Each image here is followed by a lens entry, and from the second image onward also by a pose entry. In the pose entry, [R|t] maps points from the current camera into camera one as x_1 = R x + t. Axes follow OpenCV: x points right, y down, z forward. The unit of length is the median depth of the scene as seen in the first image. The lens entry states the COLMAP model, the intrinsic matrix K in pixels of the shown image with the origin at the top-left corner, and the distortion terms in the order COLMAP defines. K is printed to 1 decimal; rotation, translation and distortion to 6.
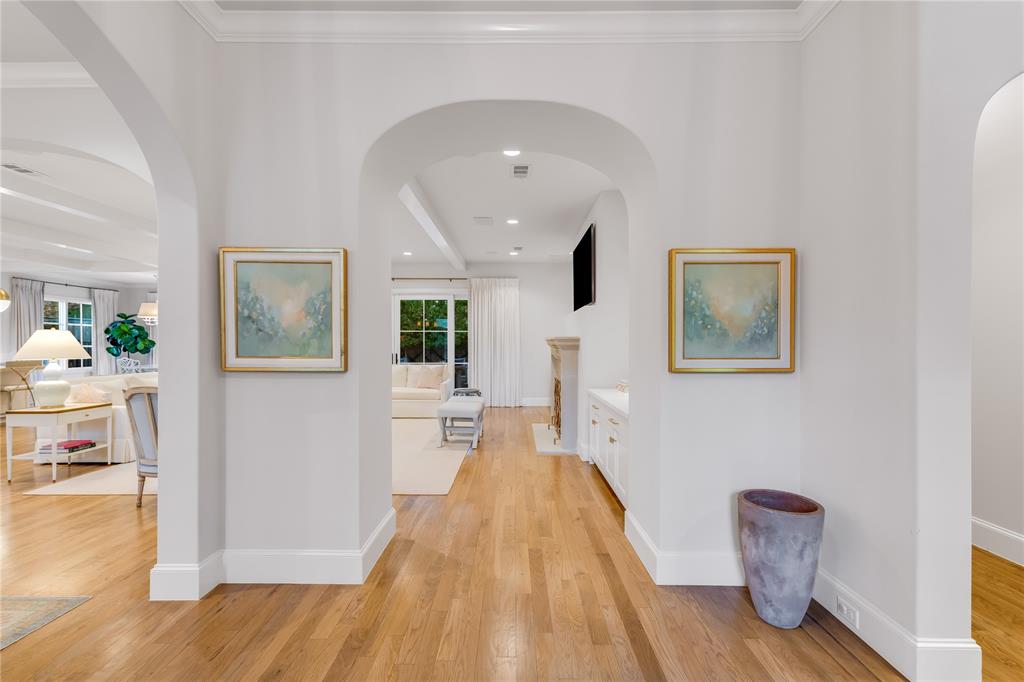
lens RADIAL K [[456.6, 0, 519.3], [0, 456.6, 344.5], [0, 0, 1]] dist [0.011254, -0.001384]
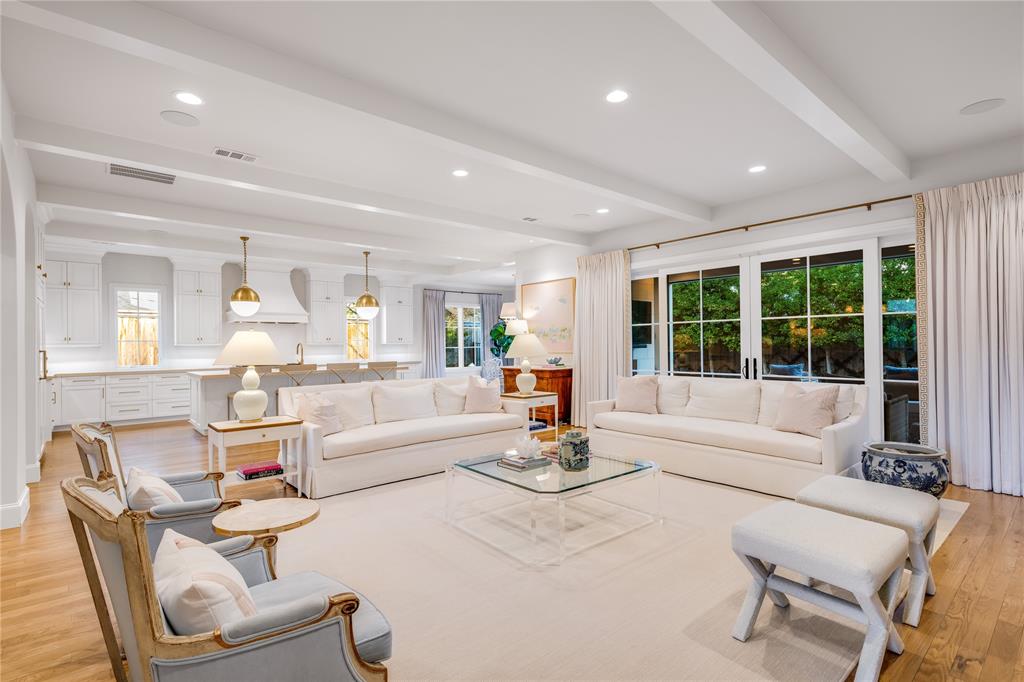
lens RADIAL K [[493.9, 0, 507.9], [0, 493.9, 341.8], [0, 0, 1]] dist [0.010870, -0.000081]
pose [[0.645958, -0.012427, -0.763272, 0.001139], [0.011376, 0.999913, -0.006653, -0.000267], [0.763288, -0.004385, 0.646044, 0.296409]]
